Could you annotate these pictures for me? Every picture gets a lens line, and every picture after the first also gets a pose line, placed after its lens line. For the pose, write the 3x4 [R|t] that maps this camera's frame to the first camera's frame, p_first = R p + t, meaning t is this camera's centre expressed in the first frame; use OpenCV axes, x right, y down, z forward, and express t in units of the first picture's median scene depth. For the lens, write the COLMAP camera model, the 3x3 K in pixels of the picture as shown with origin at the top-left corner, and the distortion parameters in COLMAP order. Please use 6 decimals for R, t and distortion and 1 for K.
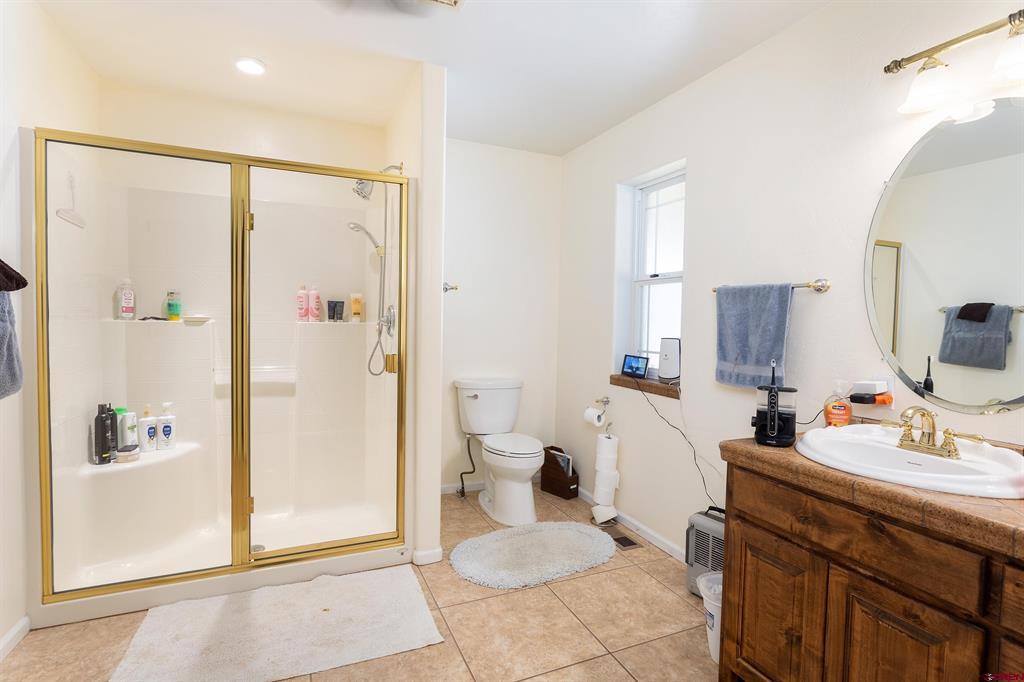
lens RADIAL K [[498.5, 0, 513.2], [0, 498.5, 337.1], [0, 0, 1]] dist [0.000298, 0.001645]
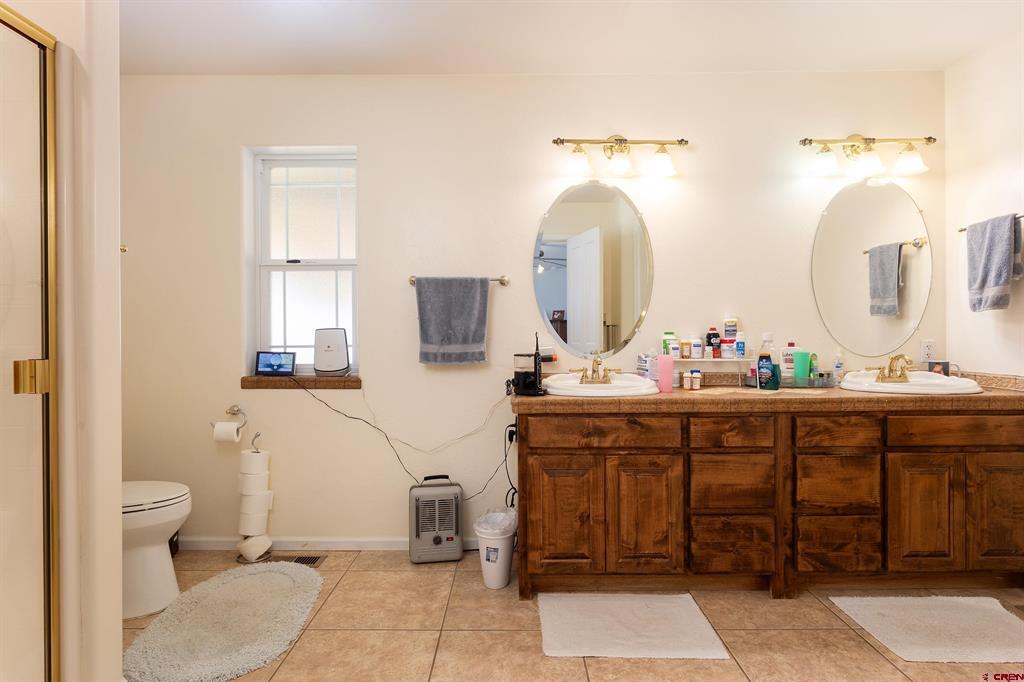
lens RADIAL K [[539.6, 0, 510.3], [0, 539.6, 337.6], [0, 0, 1]] dist [-0.007776, -0.001465]
pose [[0.413009, -0.026381, 0.910345, -0.674232], [0.045690, 0.998922, 0.008219, 0.037249], [-0.909580, 0.038199, 0.413769, 0.373080]]
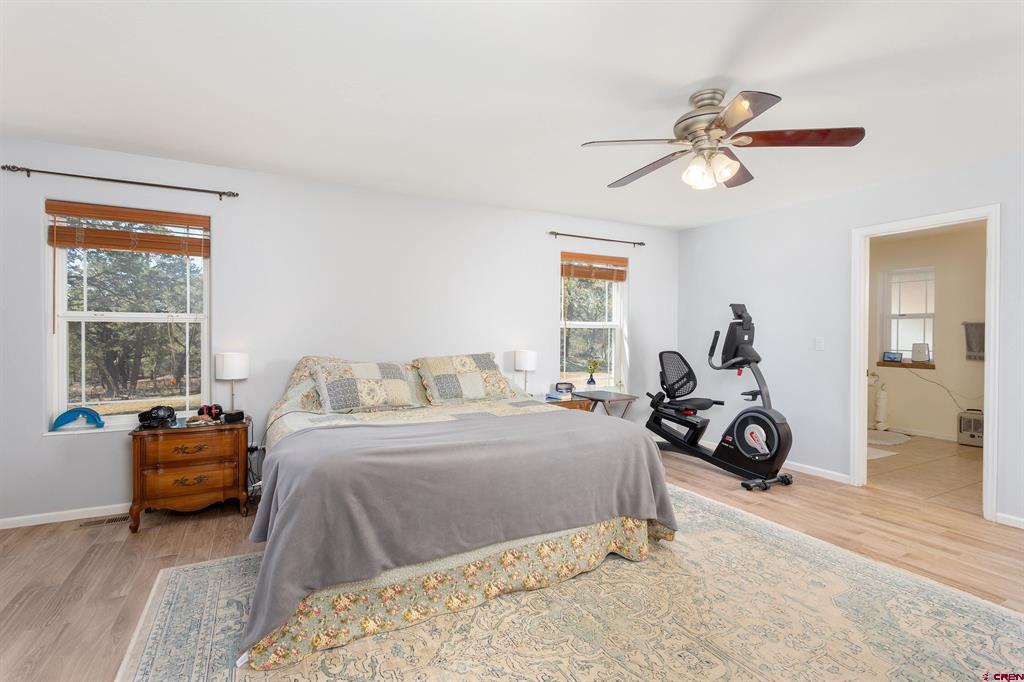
lens RADIAL K [[489.0, 0, 506.6], [0, 489.0, 336.9], [0, 0, 1]] dist [-0.000657, 0.001284]
pose [[0.997927, -0.012994, 0.063033, -2.363788], [0.014939, 0.999423, -0.030494, 0.016089], [-0.062601, 0.031373, 0.997545, -1.516625]]
